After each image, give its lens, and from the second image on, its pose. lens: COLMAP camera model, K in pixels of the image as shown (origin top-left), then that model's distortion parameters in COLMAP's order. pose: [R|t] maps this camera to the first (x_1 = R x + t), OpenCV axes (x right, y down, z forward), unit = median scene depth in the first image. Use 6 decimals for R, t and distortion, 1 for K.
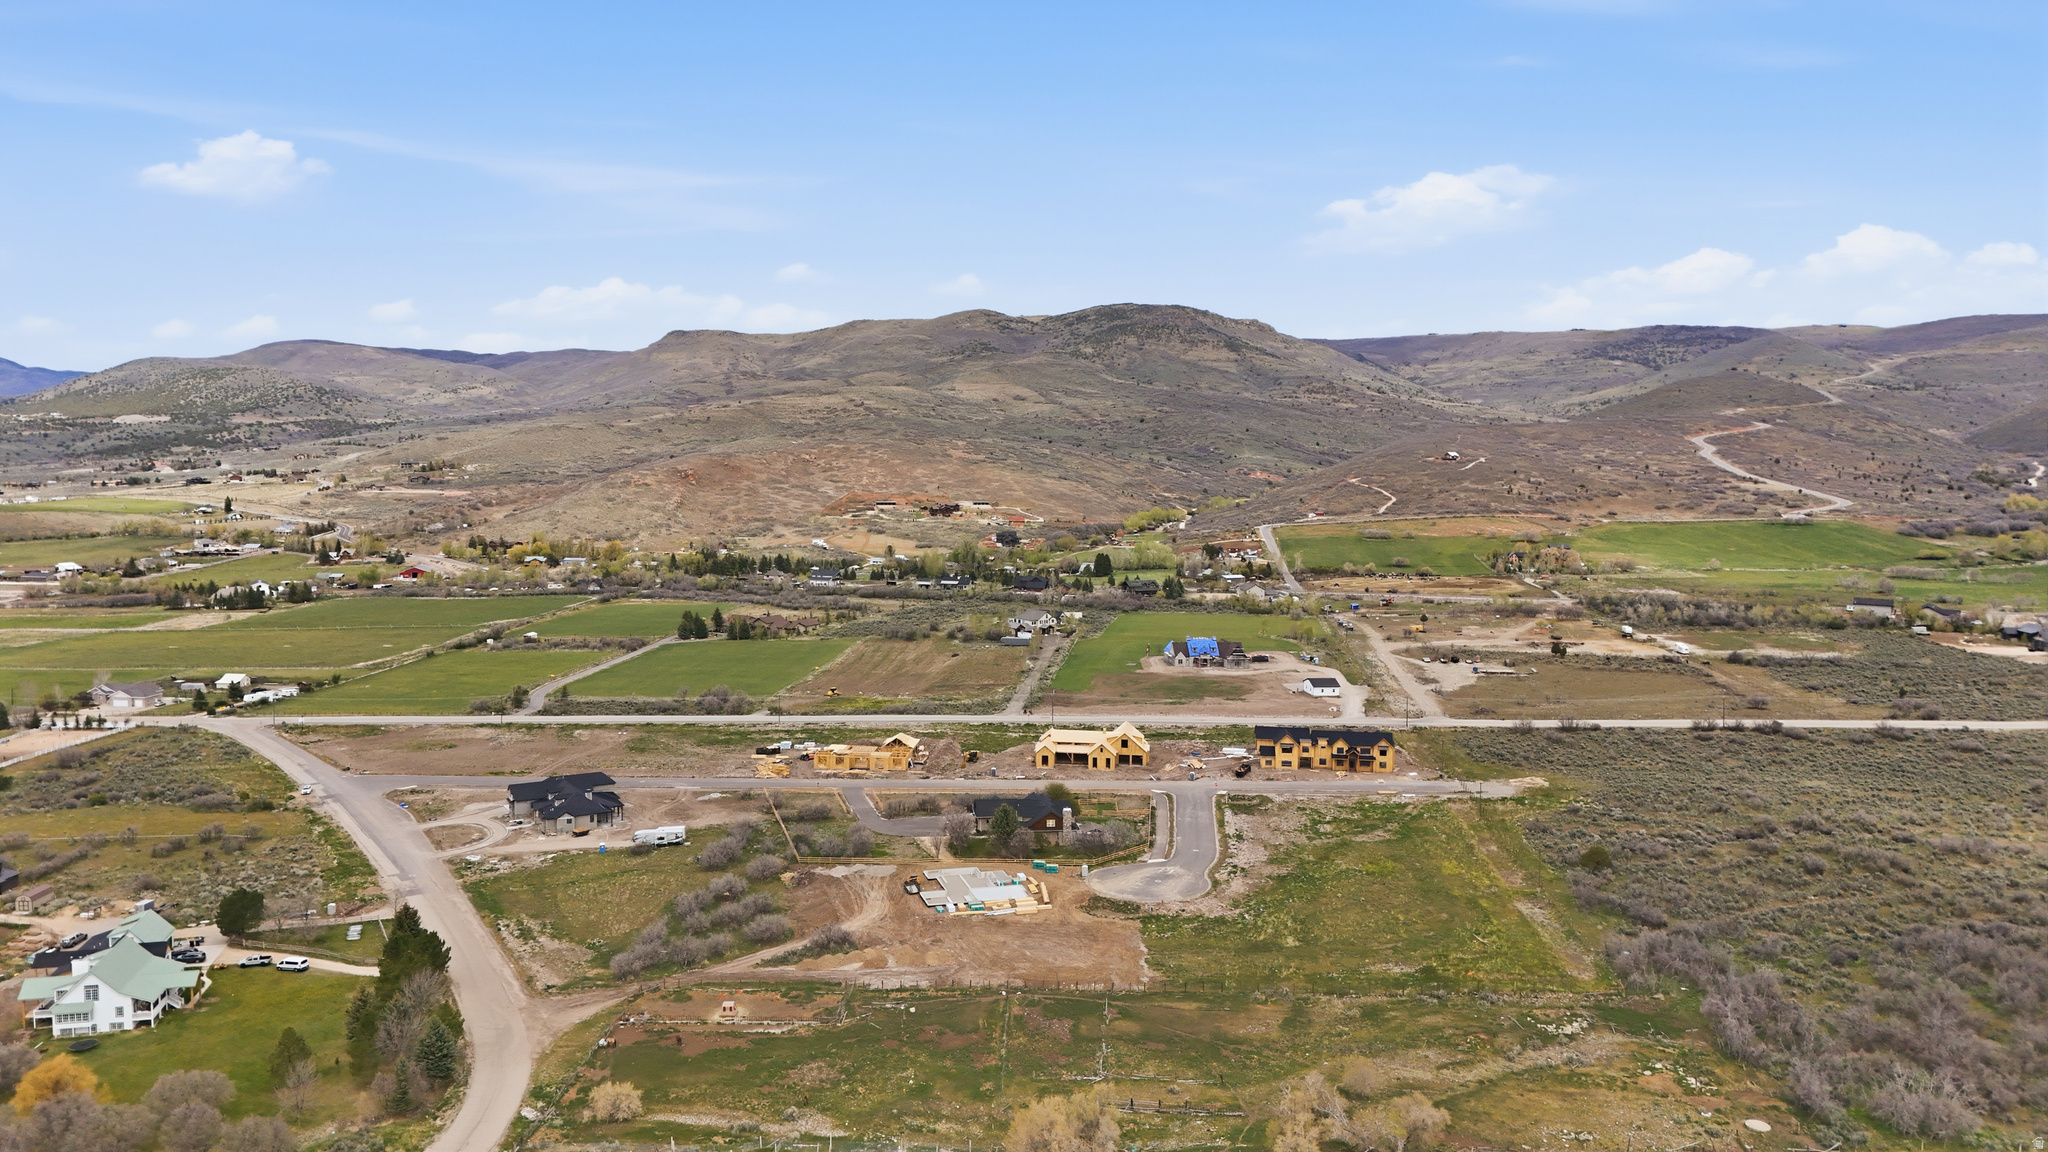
lens RADIAL K [[1506.9, 0, 1024.0], [0, 1506.9, 576.0], [0, 0, 1]] dist [0.094933, -0.105979]
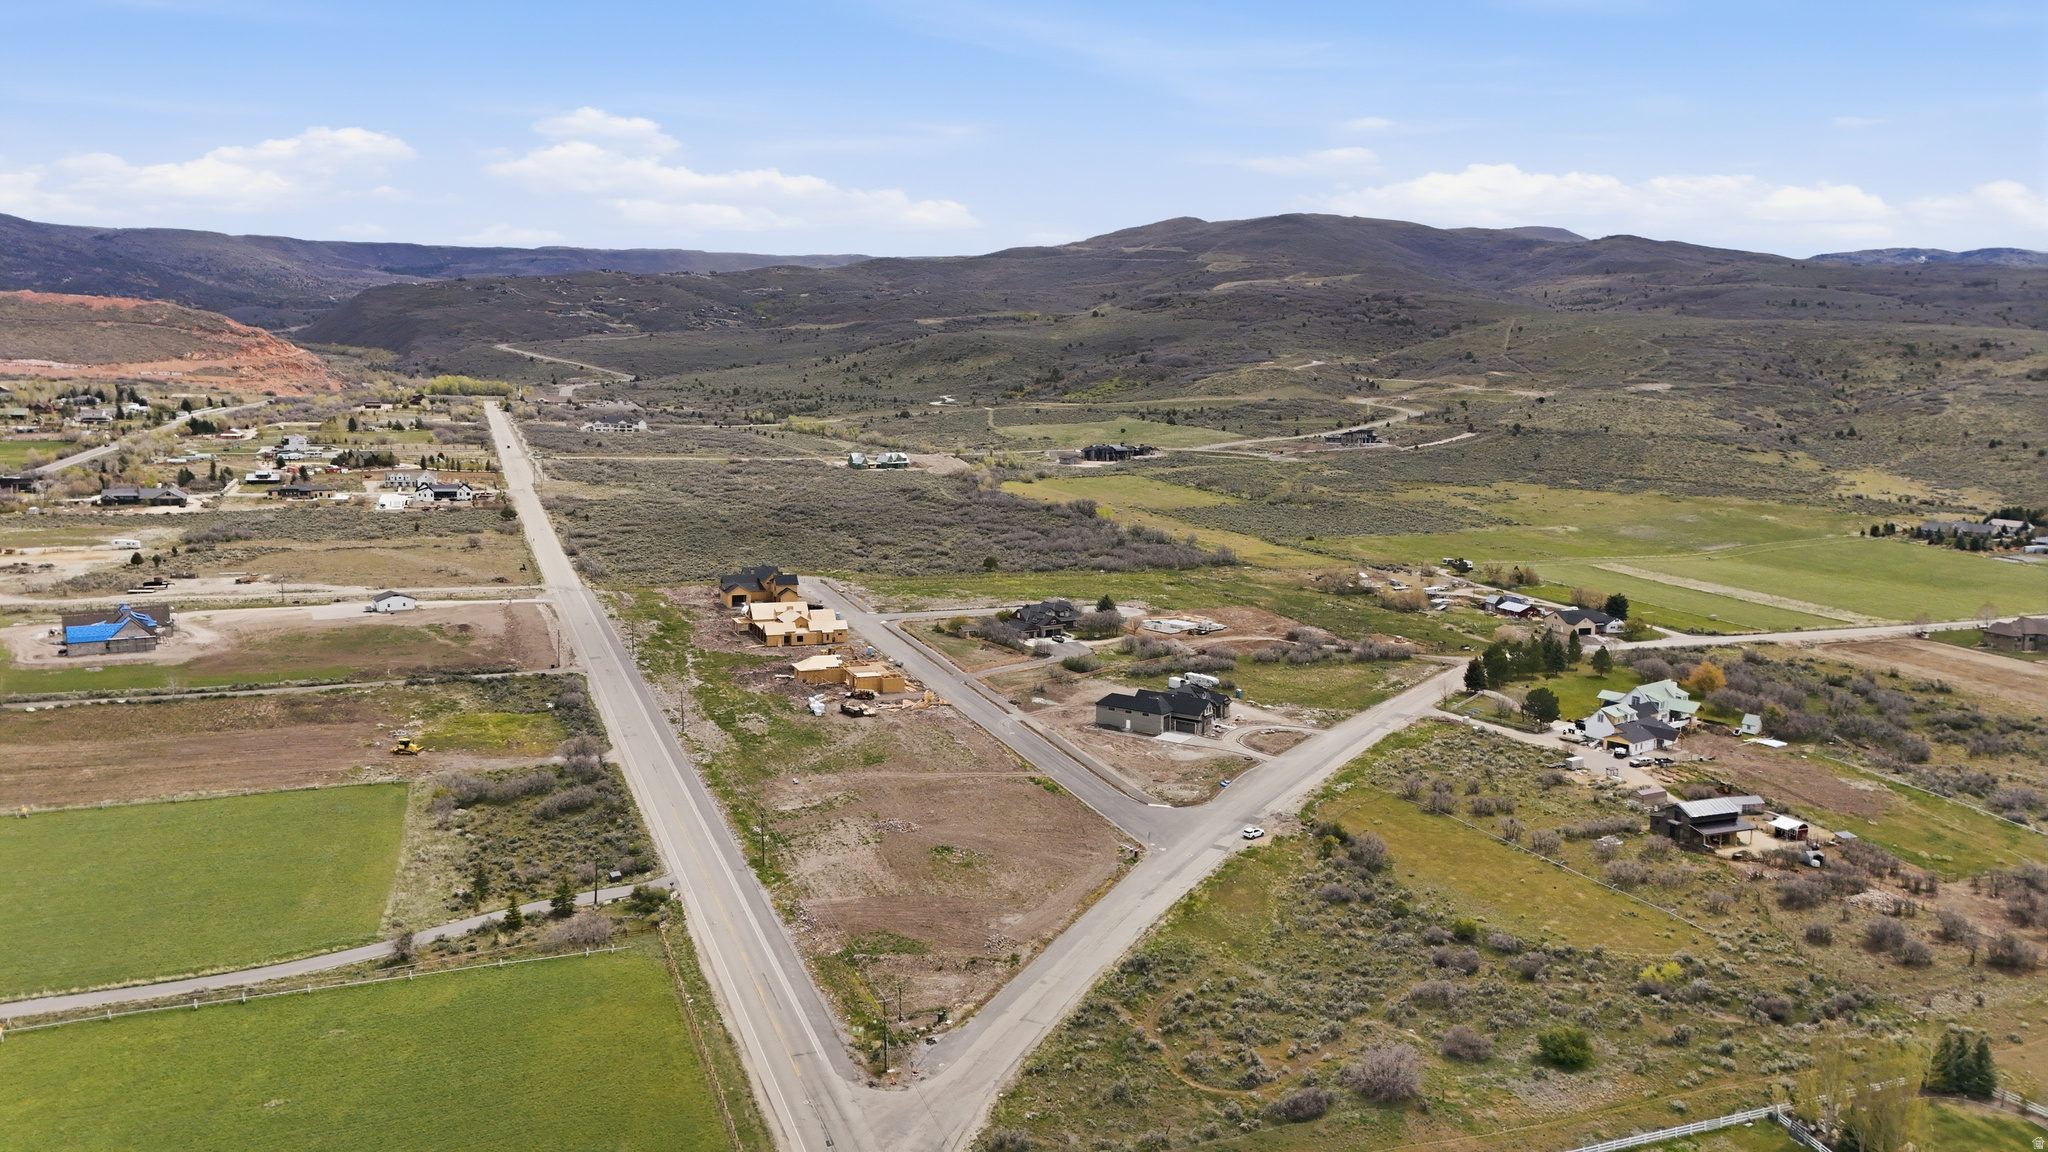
lens RADIAL K [[1506.9, 0, 1024.0], [0, 1506.9, 576.0], [0, 0, 1]] dist [0.094933, -0.105979]
pose [[-0.453400, -0.143481, 0.879683, -0.946853], [0.061699, 0.979538, 0.191569, -0.111903], [-0.889169, 0.141133, -0.435270, 1.279602]]
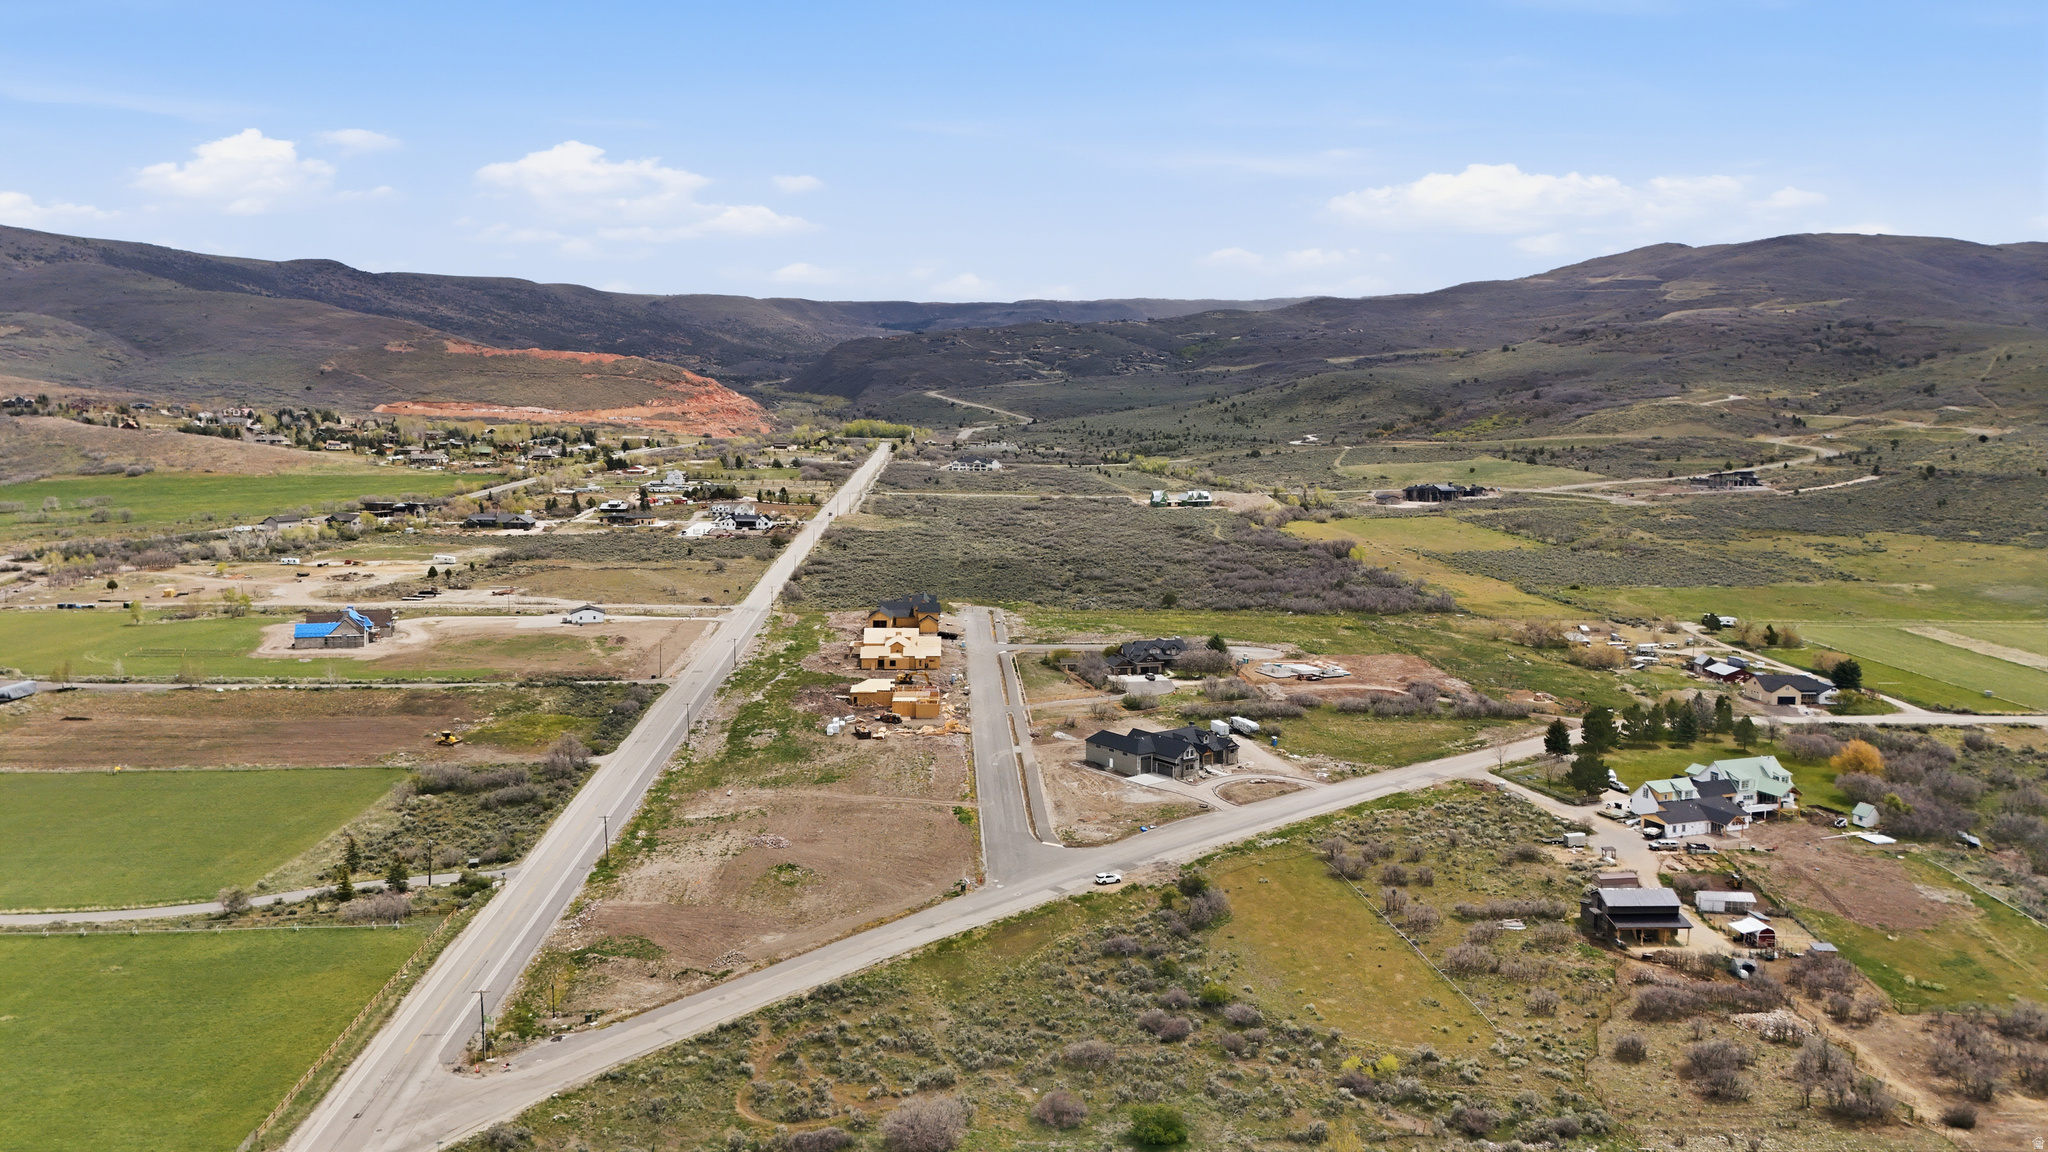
lens RADIAL K [[1506.9, 0, 1024.0], [0, 1506.9, 576.0], [0, 0, 1]] dist [0.094933, -0.105979]
pose [[-0.156624, -0.127458, 0.979400, -1.021329], [0.081020, 0.986638, 0.141356, -0.085476], [-0.984330, 0.101491, -0.144204, 1.032751]]
